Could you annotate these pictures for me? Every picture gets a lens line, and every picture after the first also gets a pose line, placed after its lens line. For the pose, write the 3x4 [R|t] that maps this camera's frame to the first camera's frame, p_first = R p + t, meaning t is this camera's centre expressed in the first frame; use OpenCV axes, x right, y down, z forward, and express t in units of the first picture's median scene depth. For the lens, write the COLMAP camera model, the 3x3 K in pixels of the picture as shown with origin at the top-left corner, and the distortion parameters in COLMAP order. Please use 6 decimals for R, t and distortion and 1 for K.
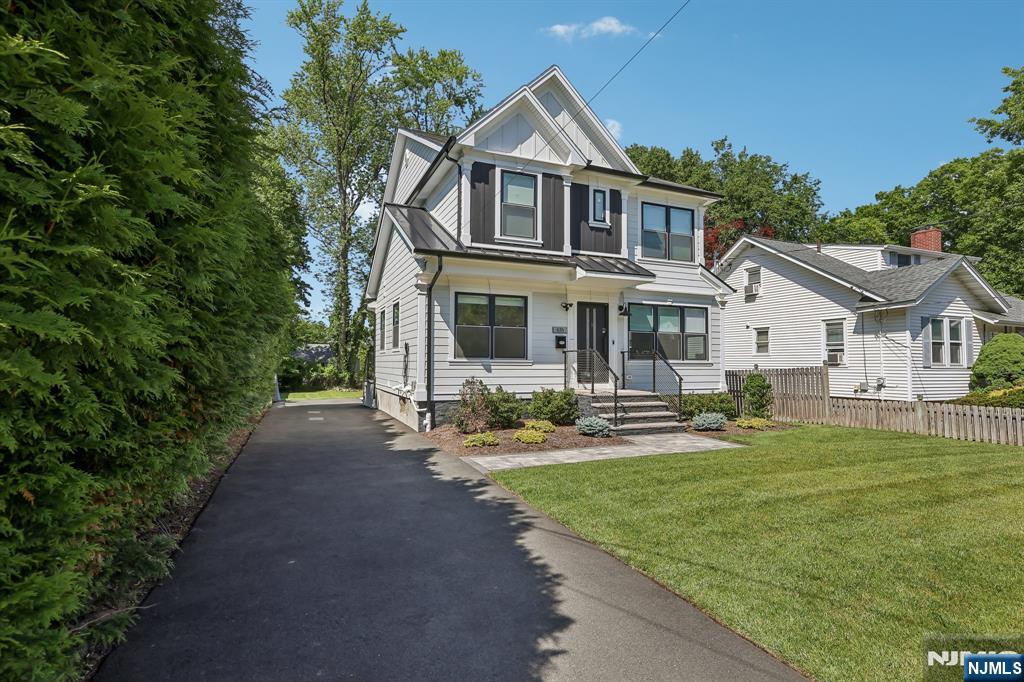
lens RADIAL K [[514.9, 0, 512.0], [0, 514.9, 341.0], [0, 0, 1]] dist [0.001437, 0.000099]
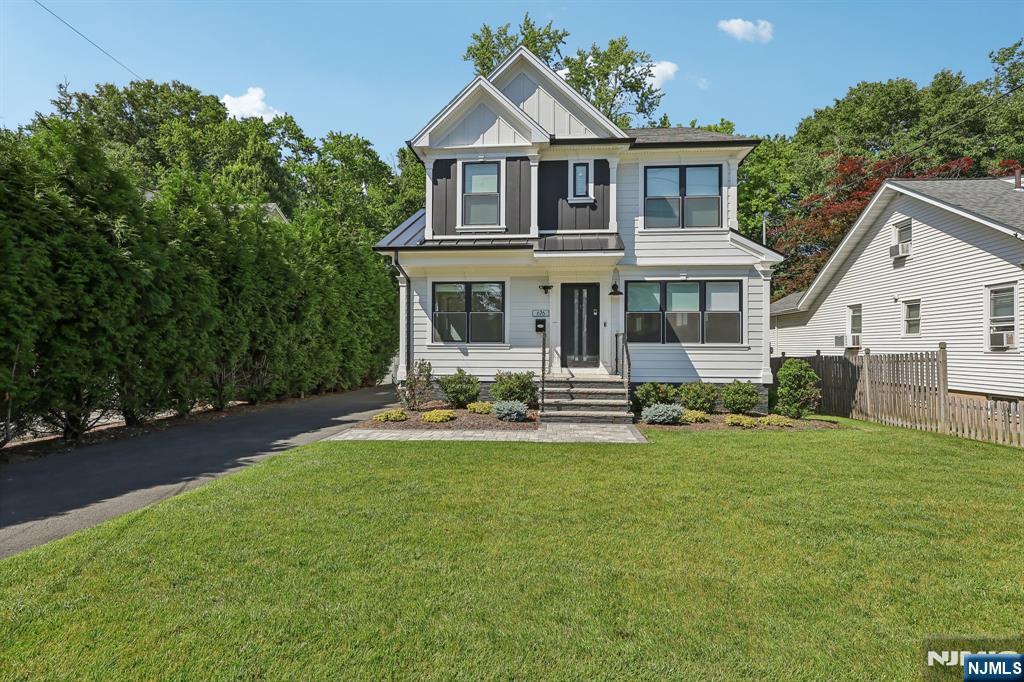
lens RADIAL K [[488.9, 0, 512.0], [0, 488.9, 341.0], [0, 0, 1]] dist [0.000874, 0.000271]
pose [[0.881230, -0.008340, -0.472614, 0.476620], [0.020415, 0.999583, 0.020426, 0.011329], [0.472246, -0.027648, 0.881033, 0.142694]]
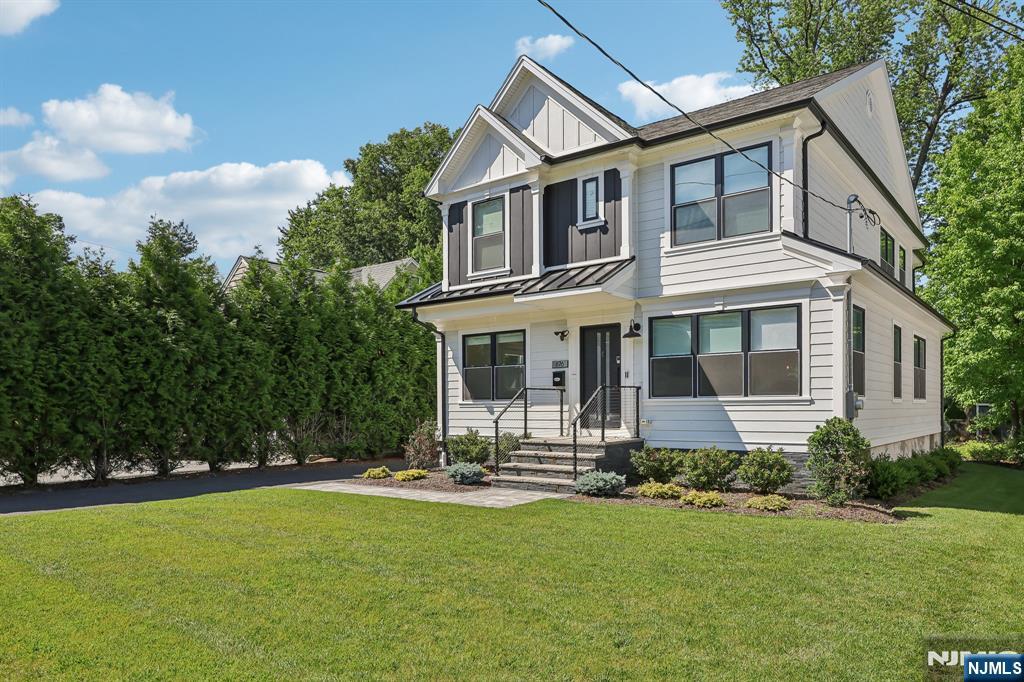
lens RADIAL K [[682.1, 0, 509.9], [0, 682.1, 408.5], [0, 0, 1]] dist [0.000711, 0.000001]
pose [[0.476880, -0.007383, -0.878937, 1.001983], [0.046230, 0.998791, 0.016693, 0.027685], [0.877752, -0.048594, 0.476645, 0.389971]]
